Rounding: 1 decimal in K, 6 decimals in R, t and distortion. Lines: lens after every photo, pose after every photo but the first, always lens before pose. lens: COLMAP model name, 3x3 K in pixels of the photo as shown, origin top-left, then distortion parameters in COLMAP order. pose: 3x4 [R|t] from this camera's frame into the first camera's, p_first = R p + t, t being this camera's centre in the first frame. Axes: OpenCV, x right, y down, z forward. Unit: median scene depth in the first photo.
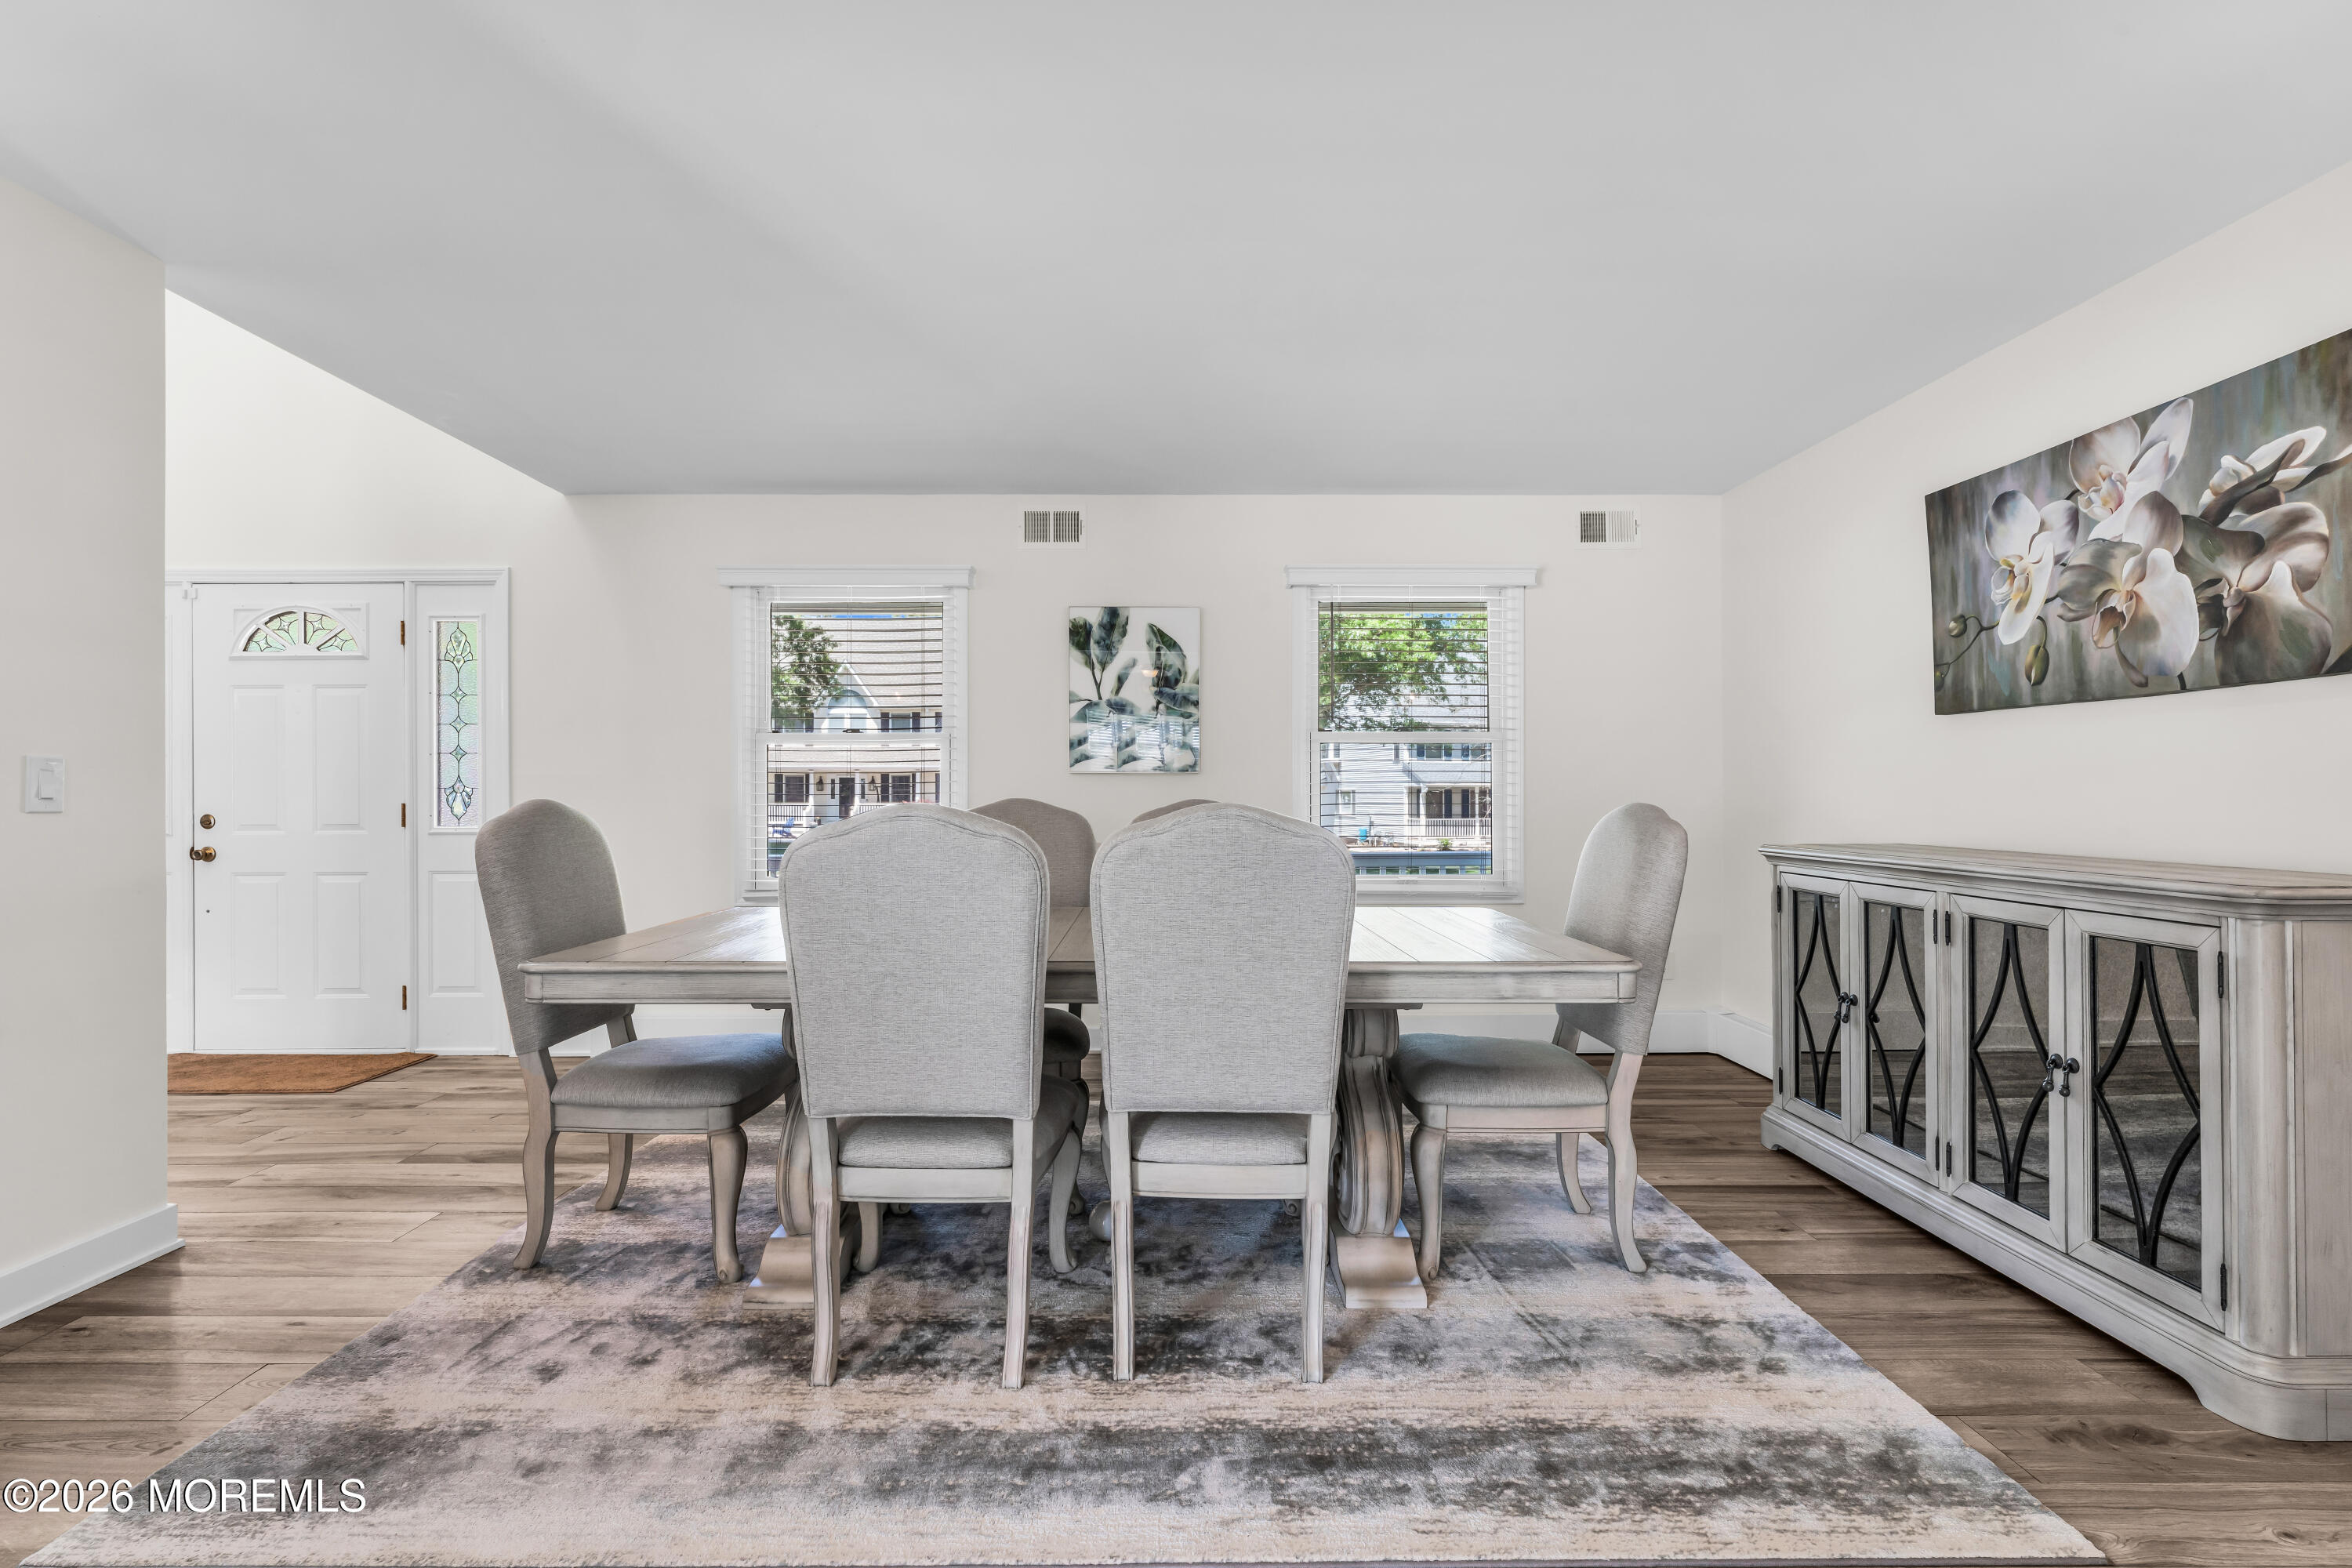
lens RADIAL K [[1057.5, 0, 1114.0], [0, 1057.5, 781.3], [0, 0, 1]] dist [-0.001159, 0.000060]
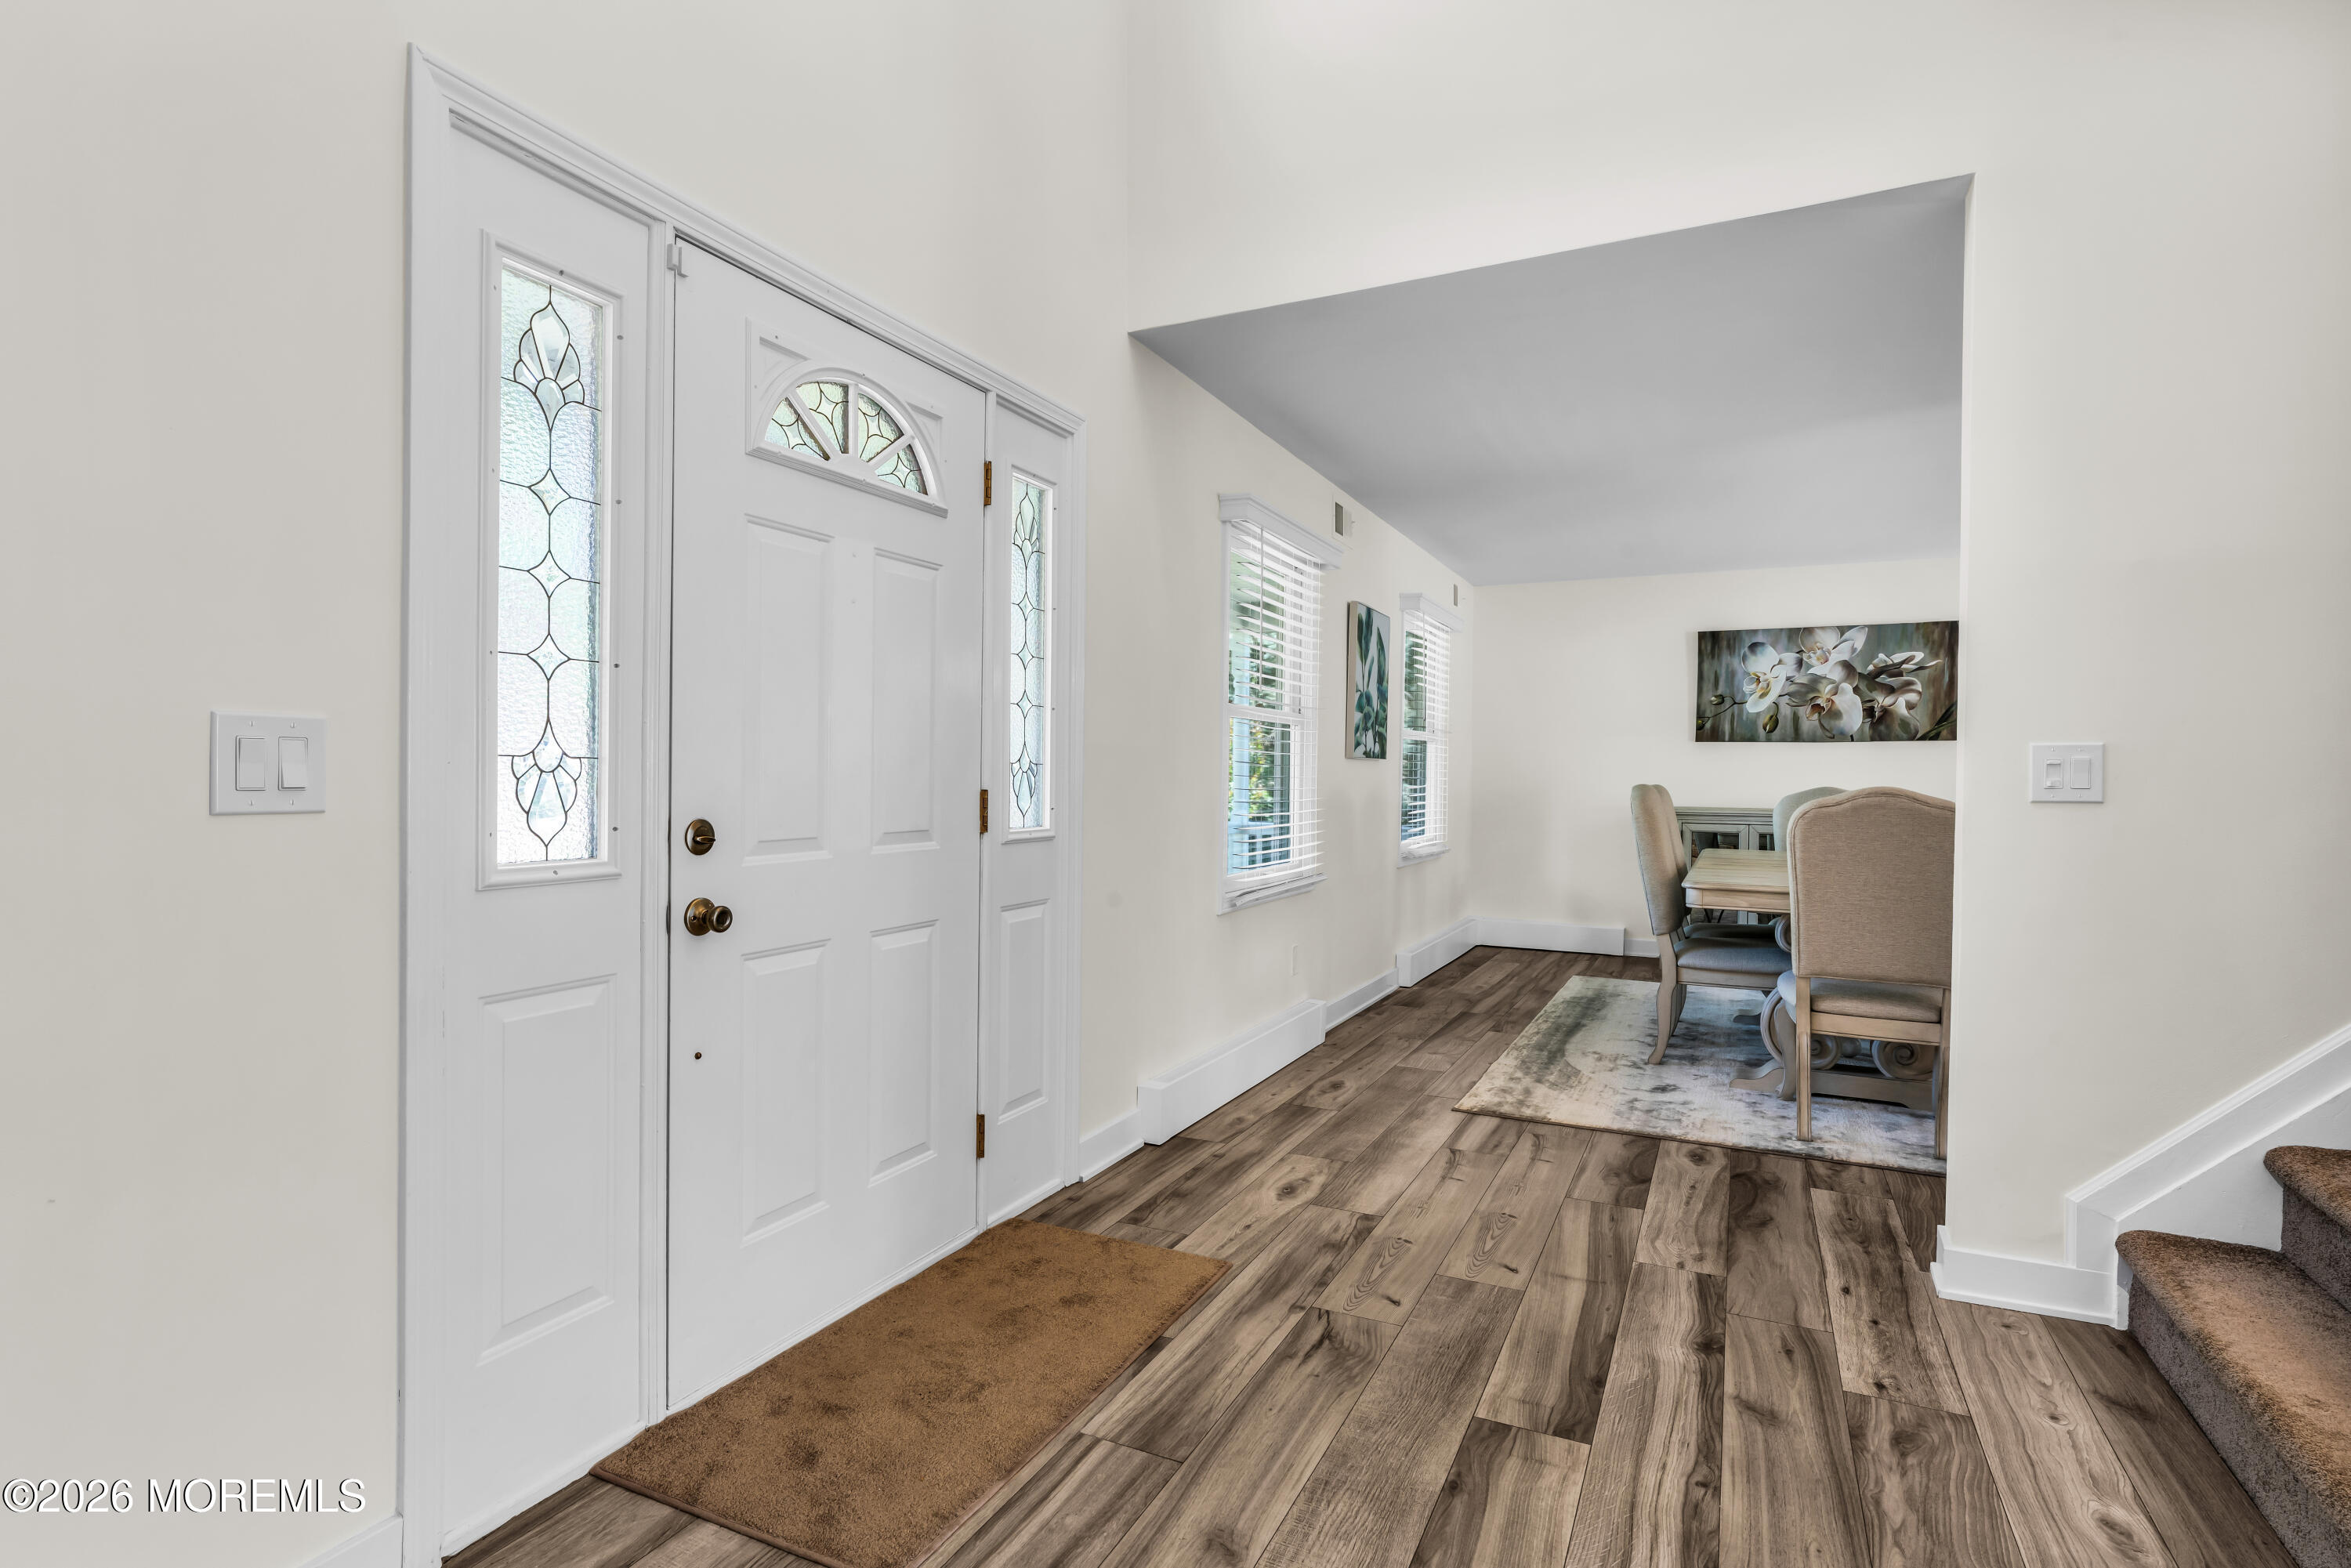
lens RADIAL K [[1114.1, 0, 1167.4], [0, 1114.1, 784.1], [0, 0, 1]] dist [-0.001495, -0.000632]
pose [[0.444965, -0.003869, 0.895540, -1.977773], [-0.019563, 0.999710, 0.014039, 0.009186], [-0.895334, -0.023766, 0.444760, 1.213221]]
